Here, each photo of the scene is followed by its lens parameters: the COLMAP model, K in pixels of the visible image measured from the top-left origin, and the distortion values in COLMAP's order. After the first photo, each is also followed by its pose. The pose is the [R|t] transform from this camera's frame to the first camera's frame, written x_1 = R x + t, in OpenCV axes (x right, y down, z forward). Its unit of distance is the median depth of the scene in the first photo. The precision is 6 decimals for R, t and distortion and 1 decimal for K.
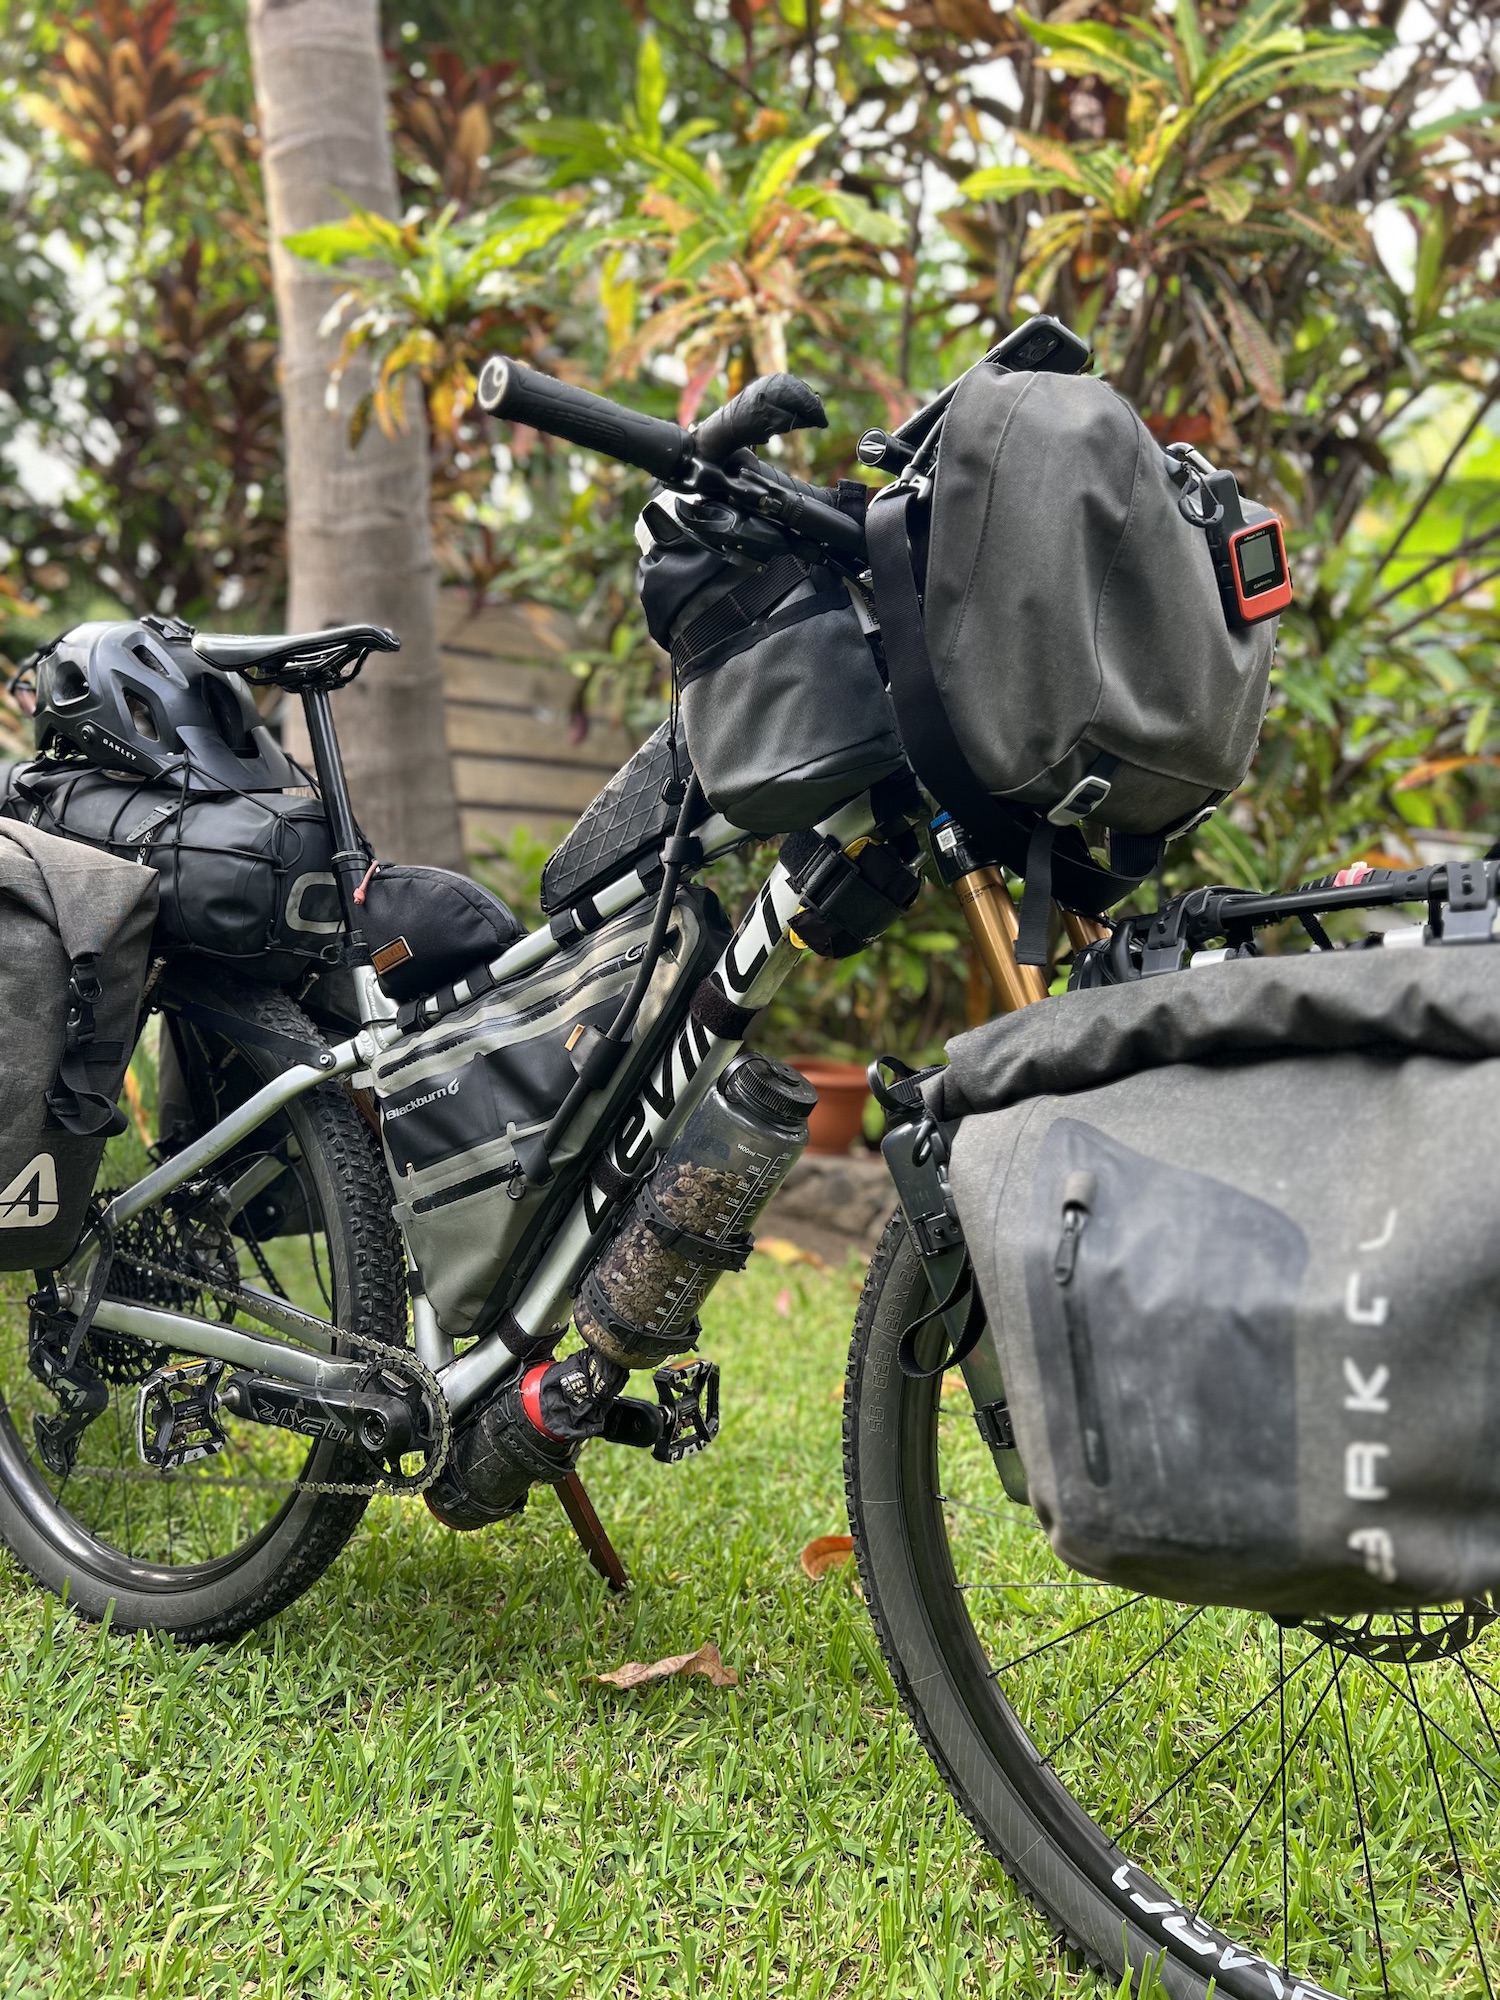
lens RADIAL K [[1508.0, 0, 762.2], [0, 1508.0, 994.9], [0, 0, 1]] dist [-0.012016, -0.009625]
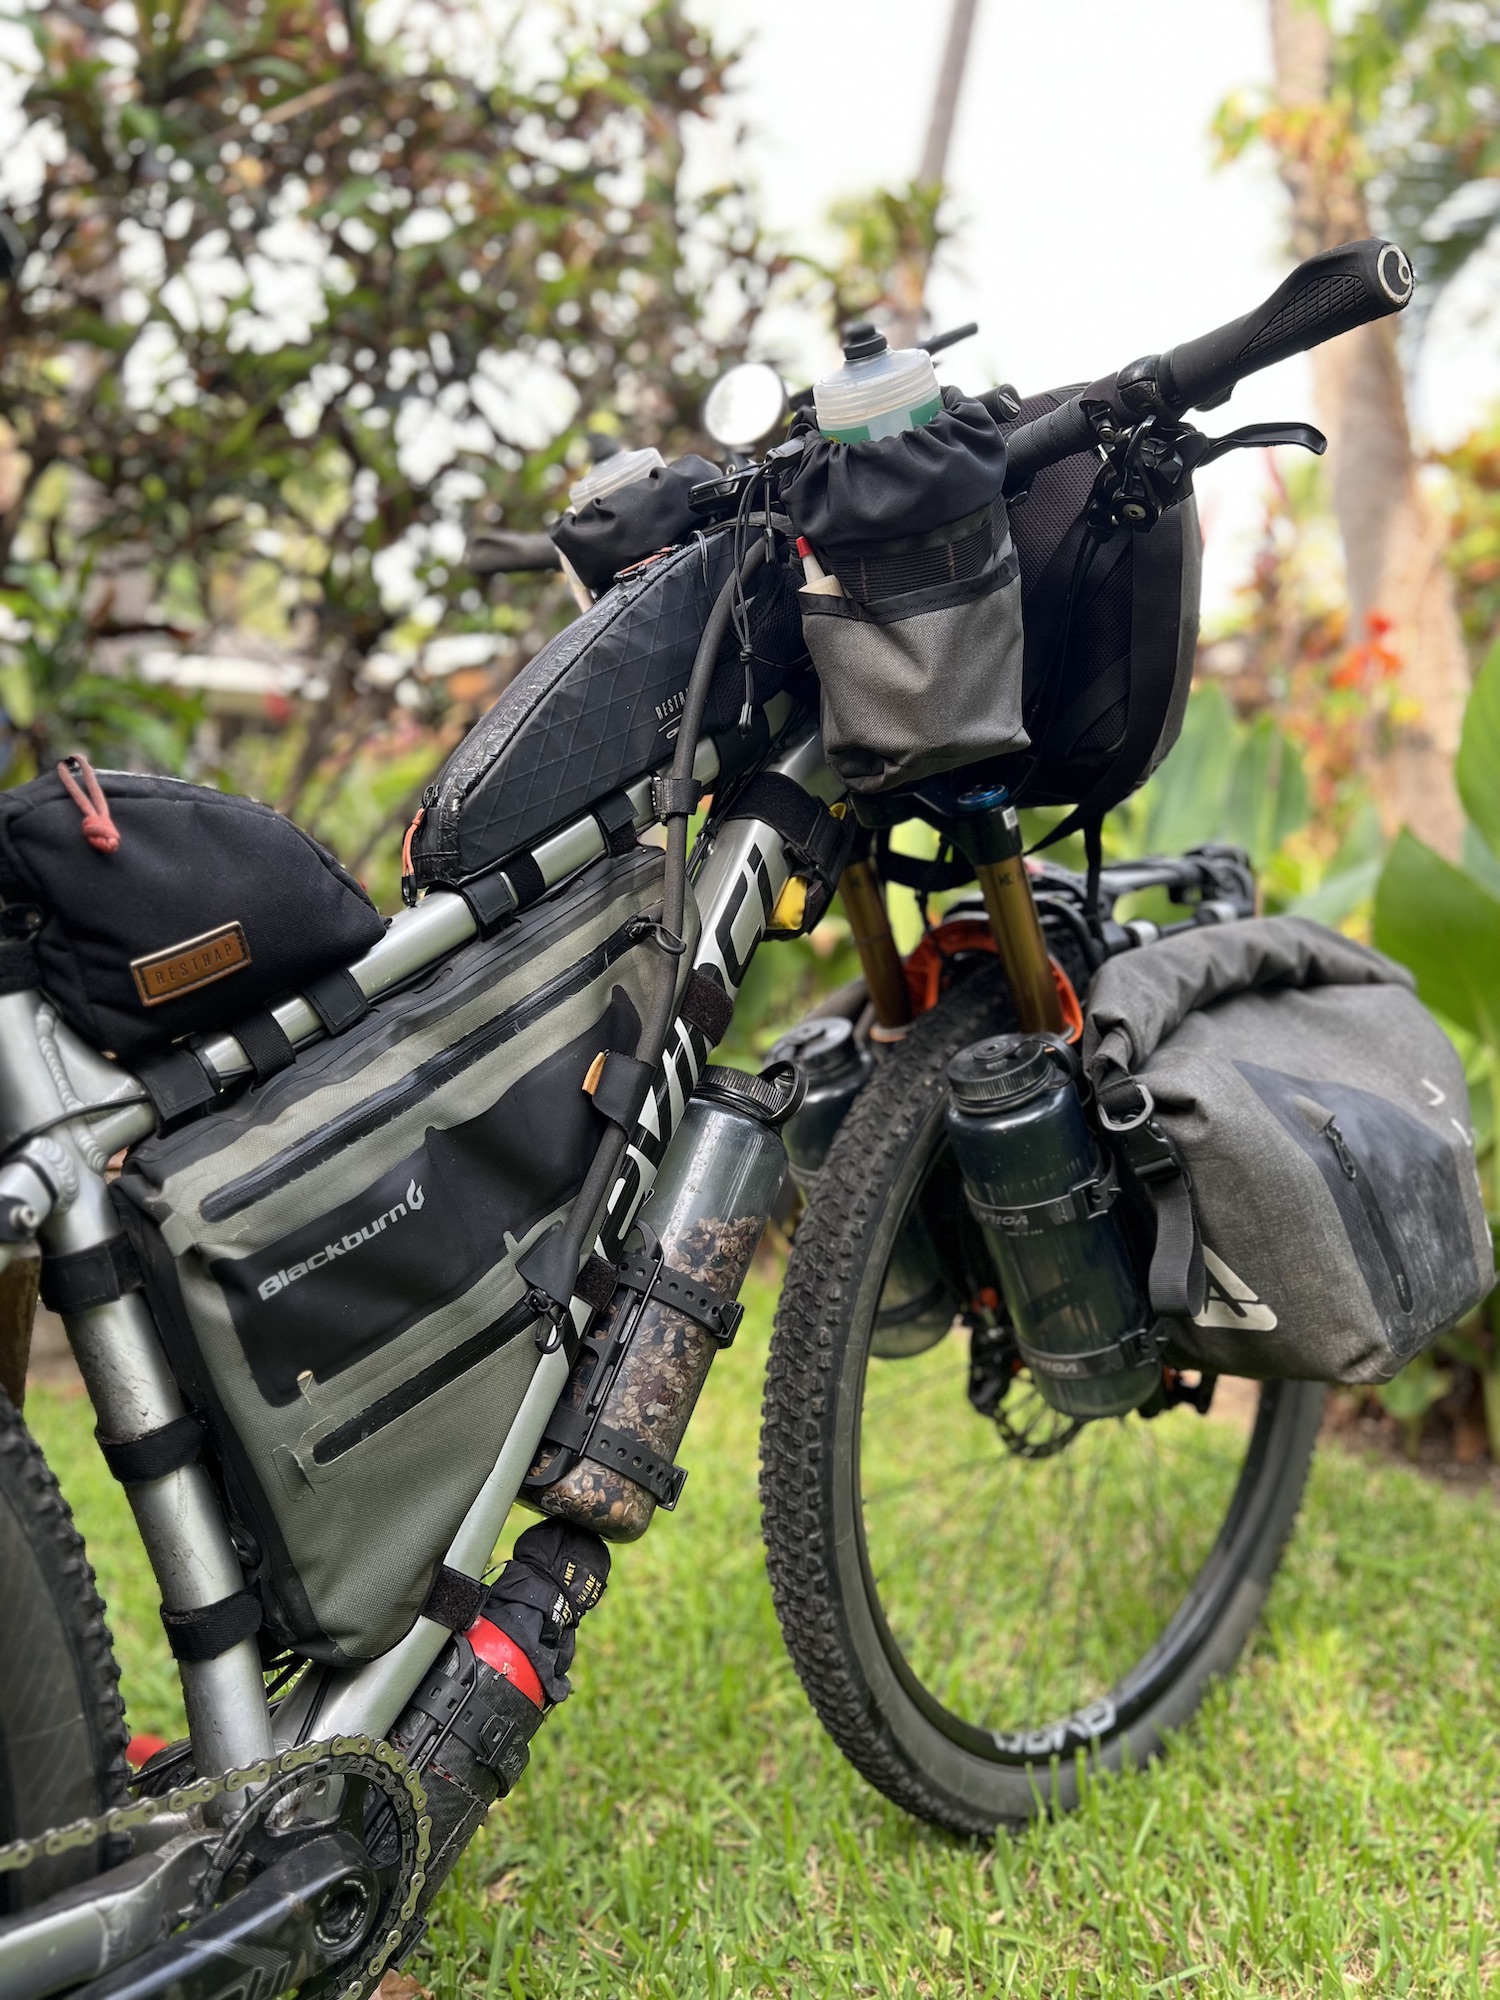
lens RADIAL K [[1508.0, 0, 767.5], [0, 1508.0, 1001.0], [0, 0, 1]] dist [-0.012016, -0.009625]
pose [[0.169451, -0.070021, 0.983048, -0.722990], [0.039299, 0.997160, 0.064252, -0.040008], [-0.984755, 0.027745, 0.171721, 0.787457]]
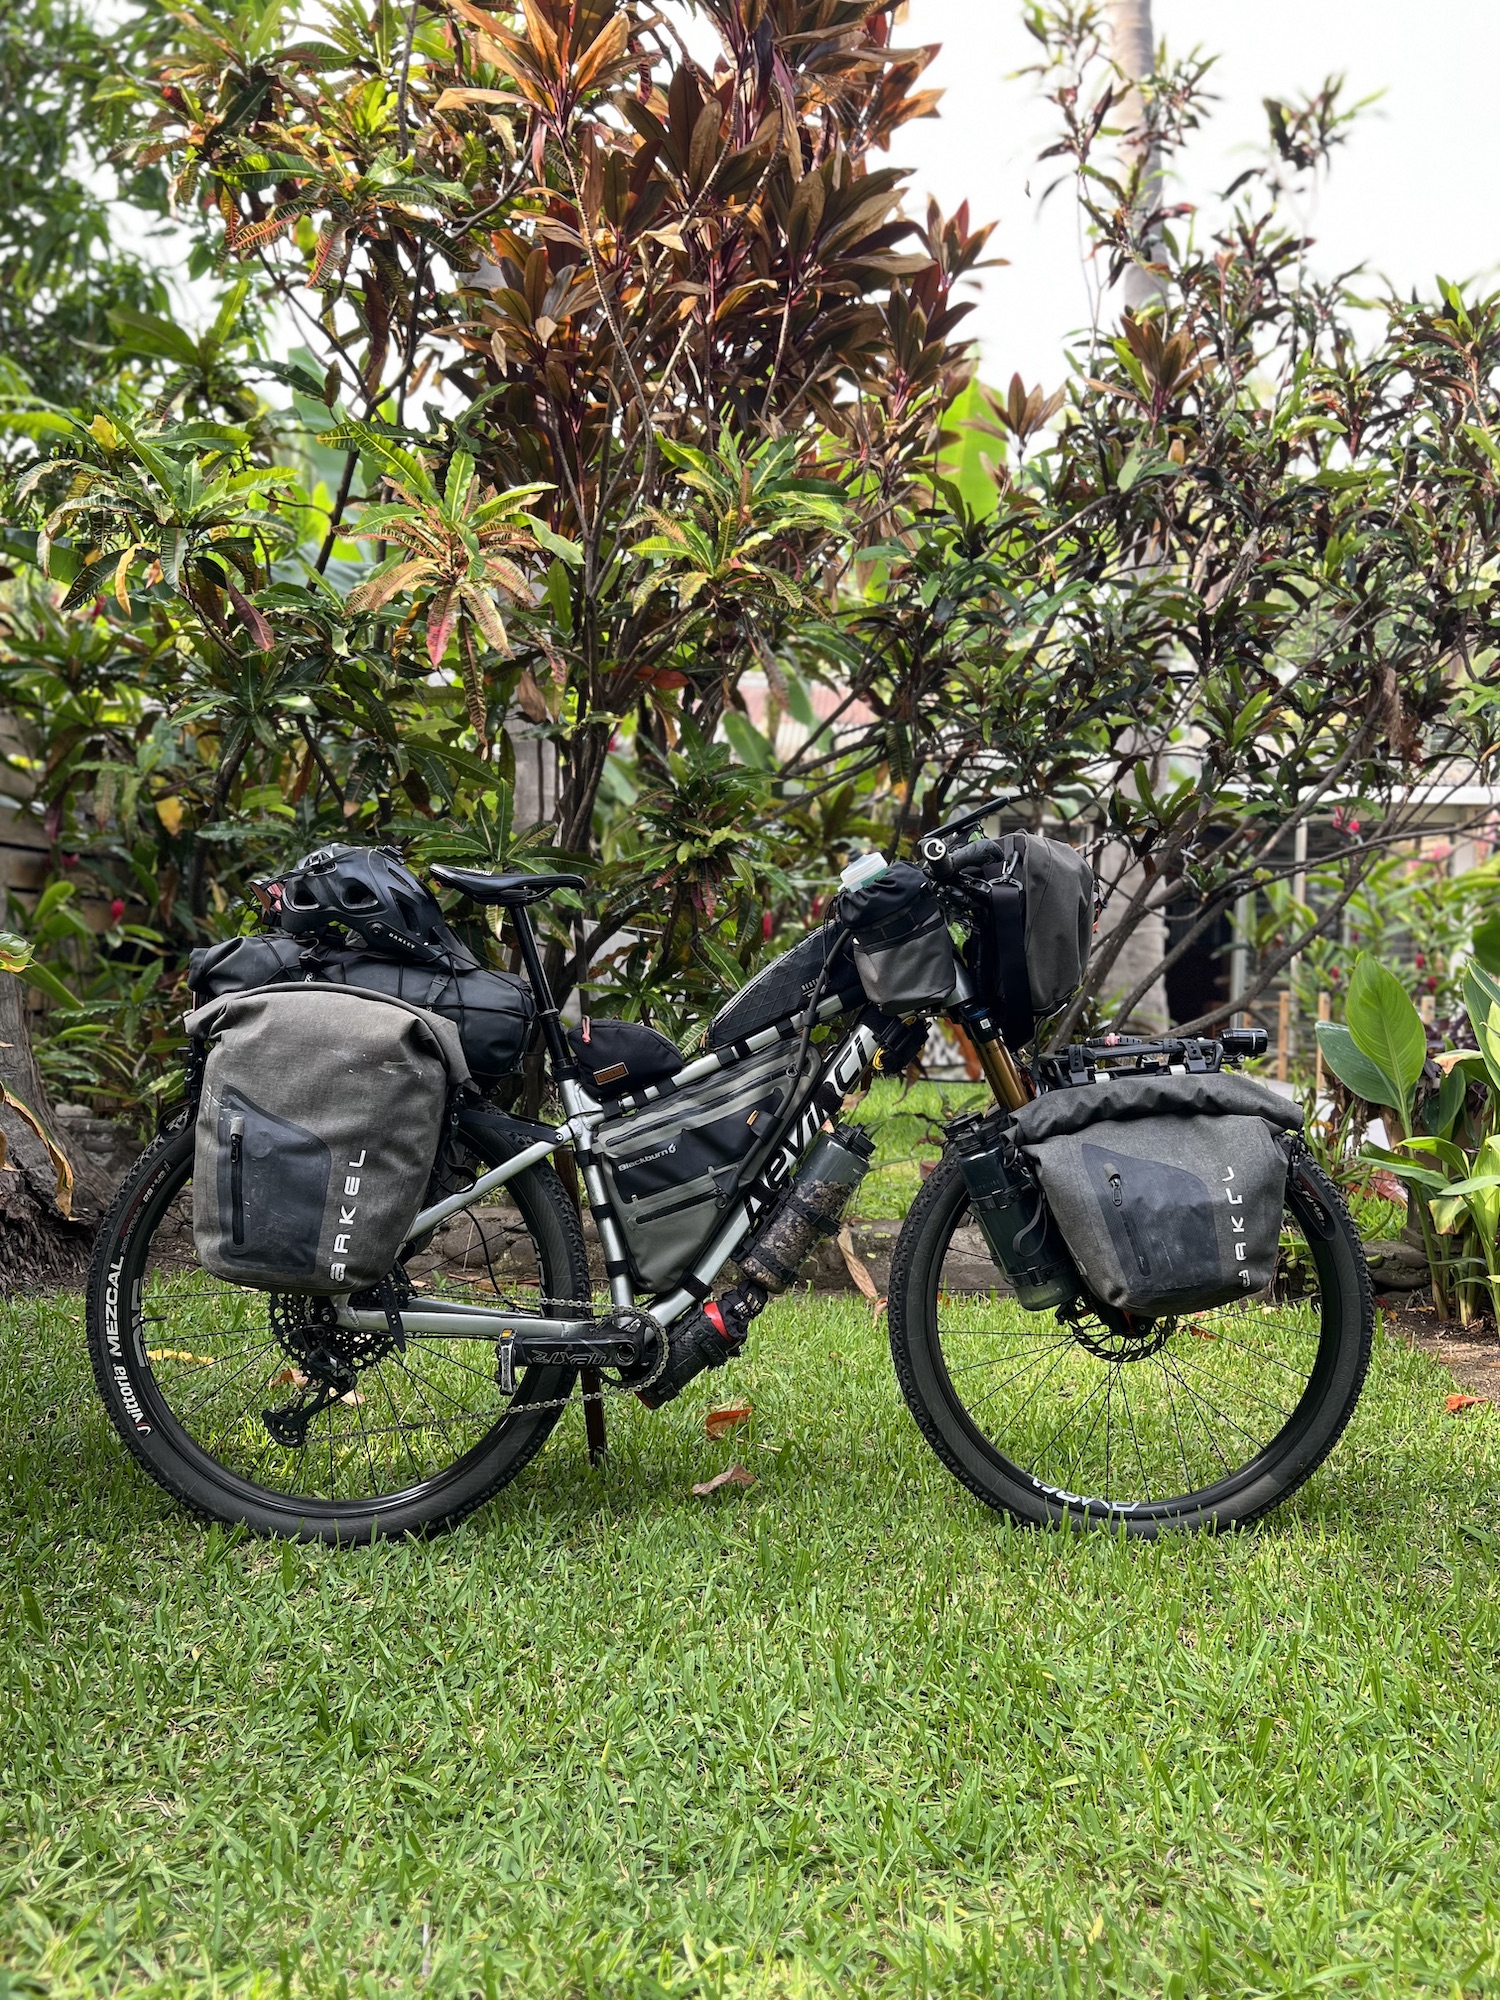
lens RADIAL K [[1508.0, 0, 741.8], [0, 1508.0, 988.5], [0, 0, 1]] dist [-0.012016, -0.009625]
pose [[0.820215, 0.001064, 0.572054, -1.164776], [0.016878, 0.999518, -0.026060, -0.080282], [-0.571806, 0.031030, 0.819802, -0.510840]]
